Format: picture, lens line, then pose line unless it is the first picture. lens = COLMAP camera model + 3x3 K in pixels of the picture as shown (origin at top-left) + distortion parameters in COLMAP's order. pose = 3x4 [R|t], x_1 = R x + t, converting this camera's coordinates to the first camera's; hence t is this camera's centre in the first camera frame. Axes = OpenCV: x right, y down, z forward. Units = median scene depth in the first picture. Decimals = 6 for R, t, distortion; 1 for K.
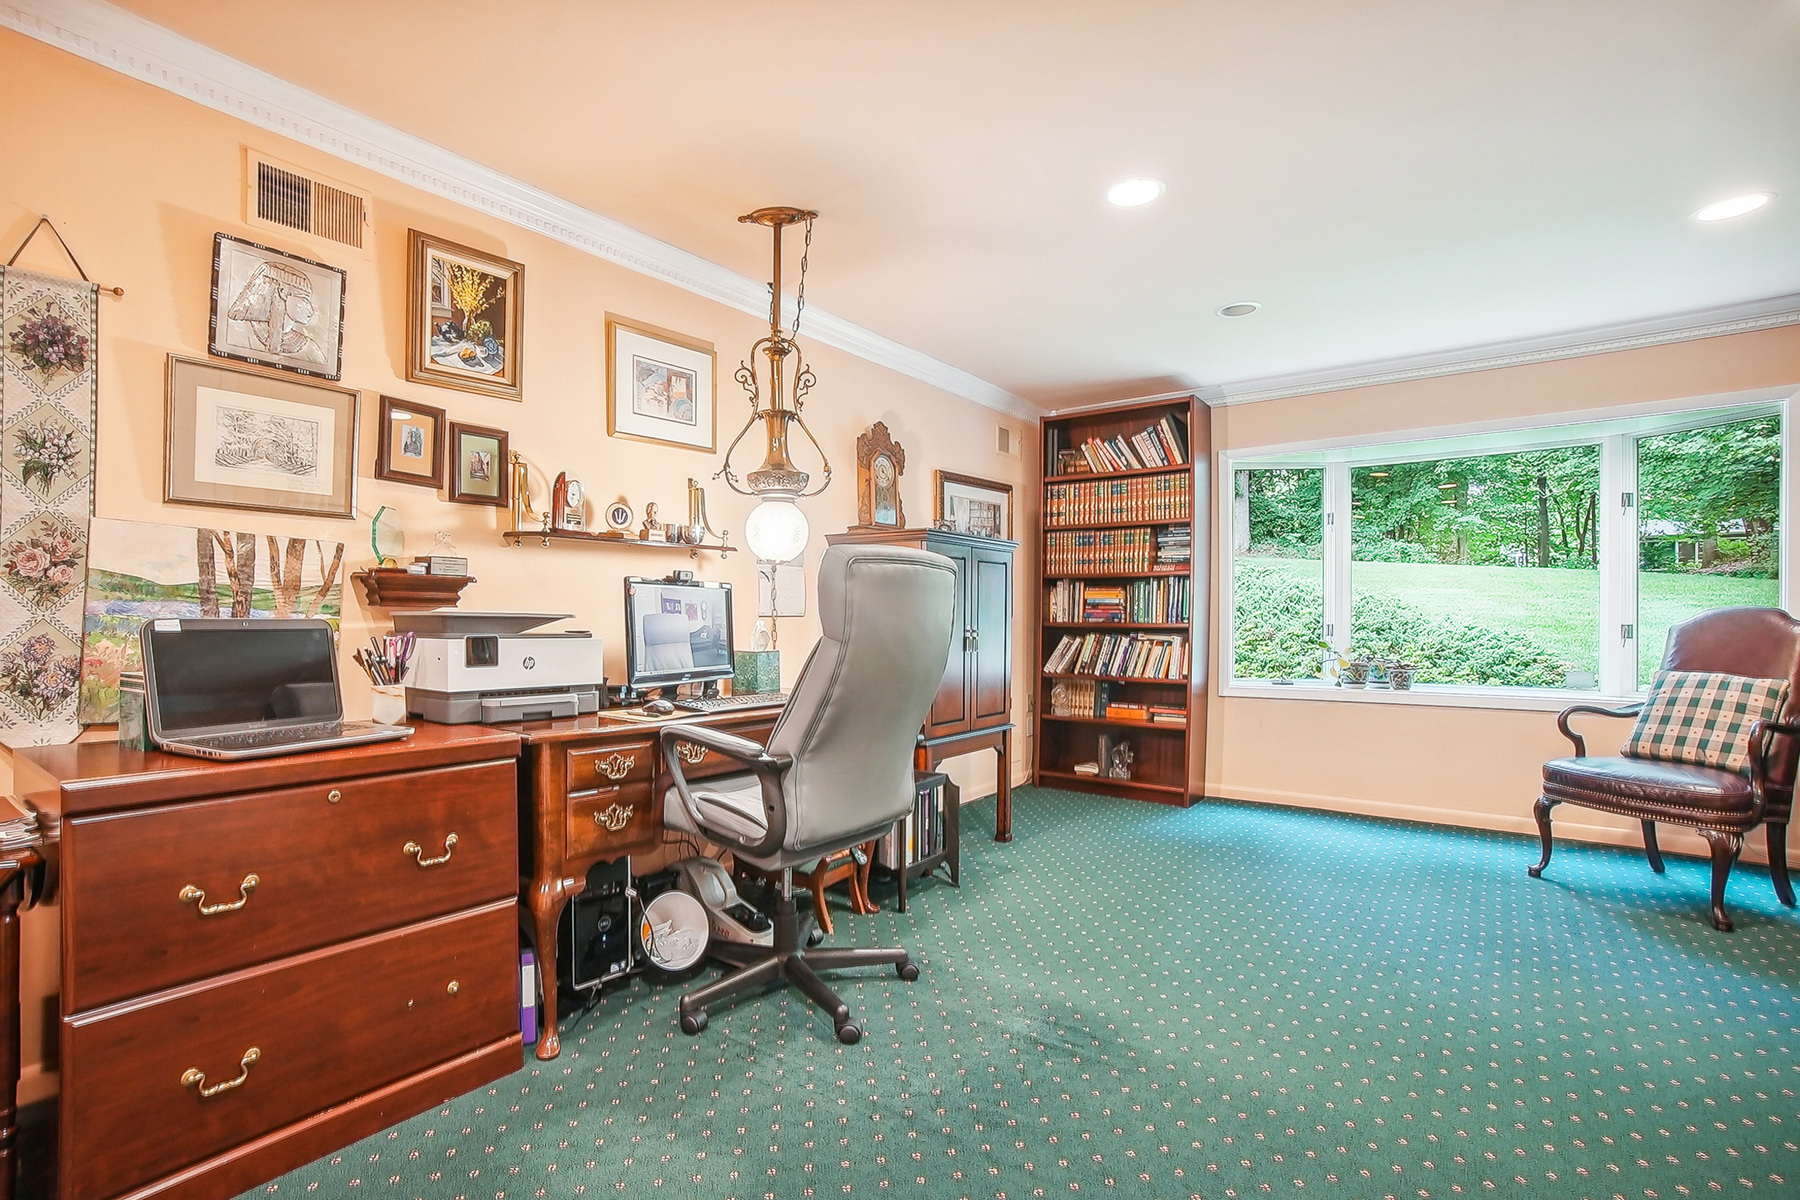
lens RADIAL K [[877.2, 0, 902.5], [0, 877.2, 612.5], [0, 0, 1]] dist [-0.007329, 0.000359]
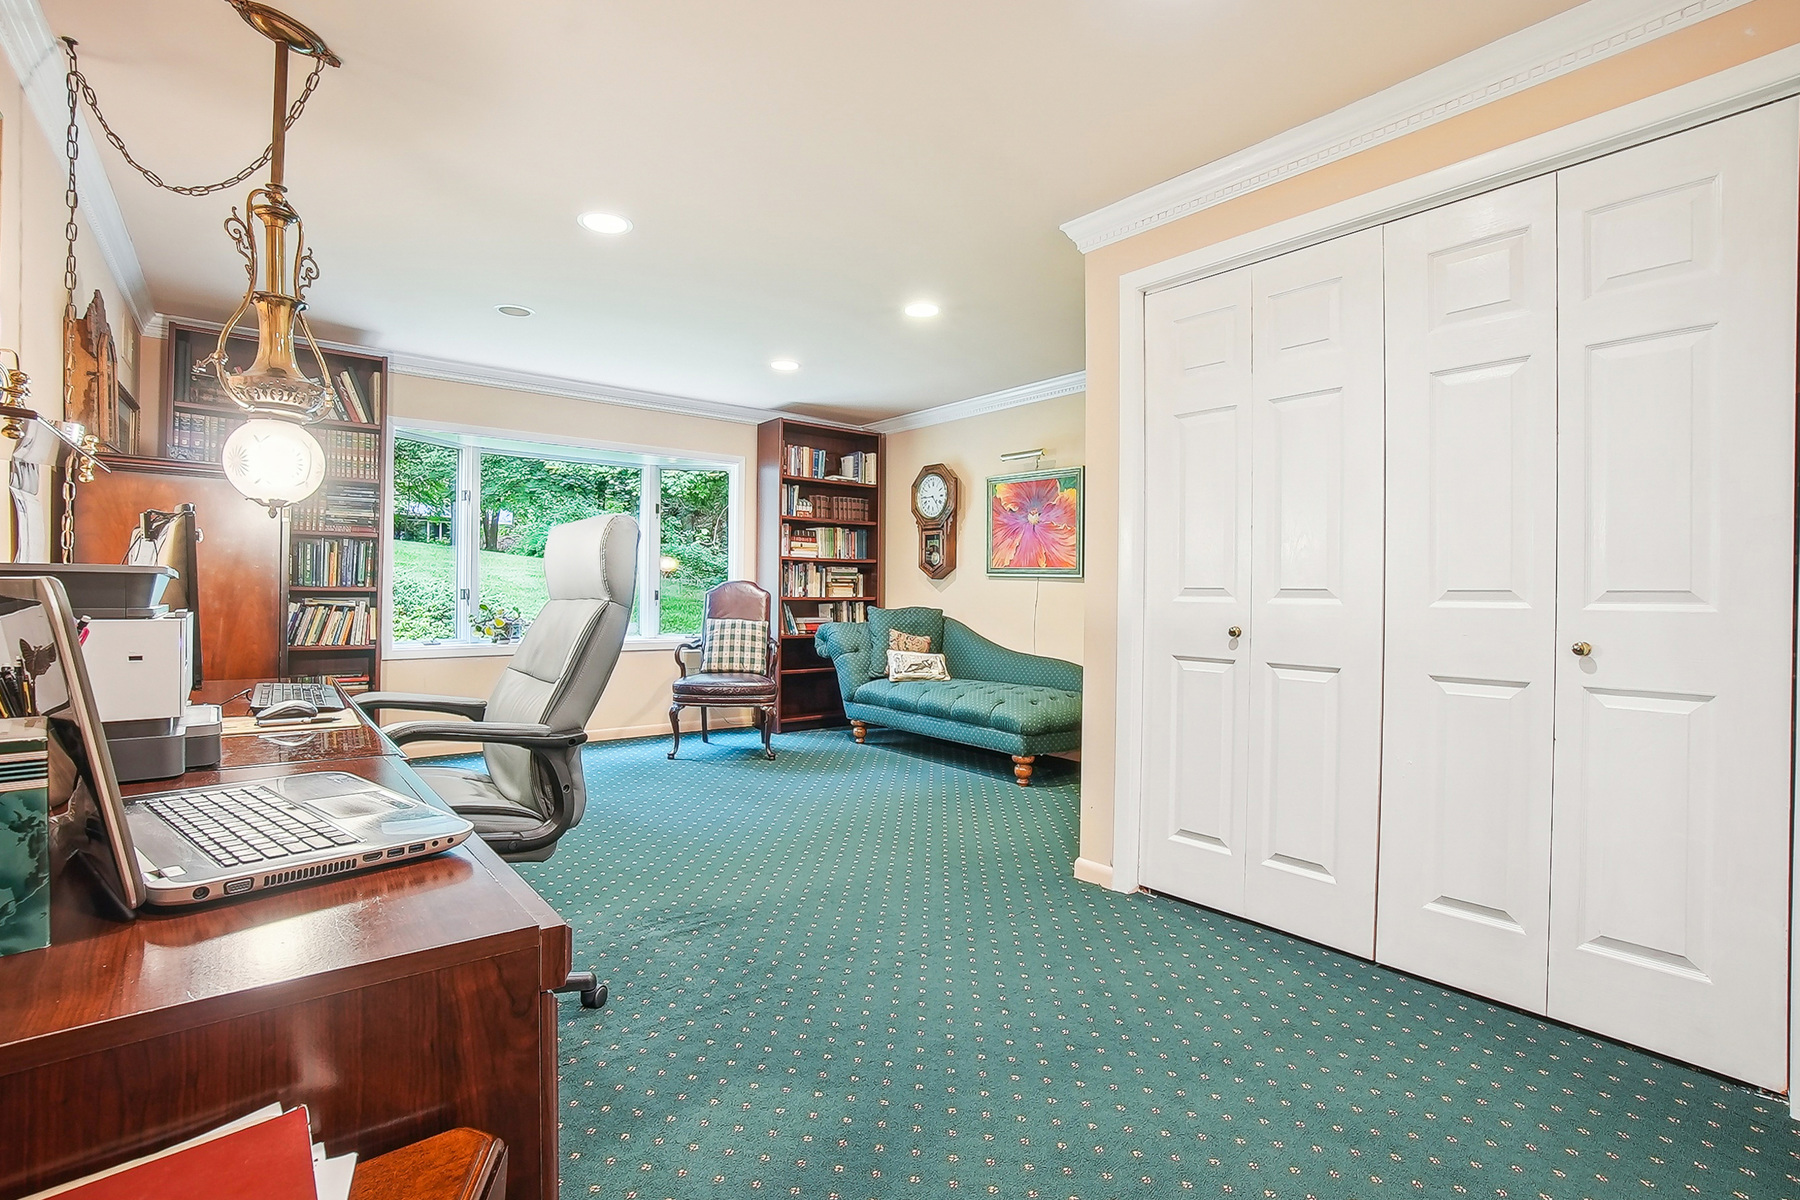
lens RADIAL K [[821.4, 0, 900.0], [0, 821.4, 593.9], [0, 0, 1]] dist [-0.012320, 0.000458]
pose [[0.282263, -0.001022, 0.959337, -0.500322], [-0.018607, 0.999805, 0.006540, 0.003725], [-0.959157, -0.019697, 0.282189, 0.233505]]
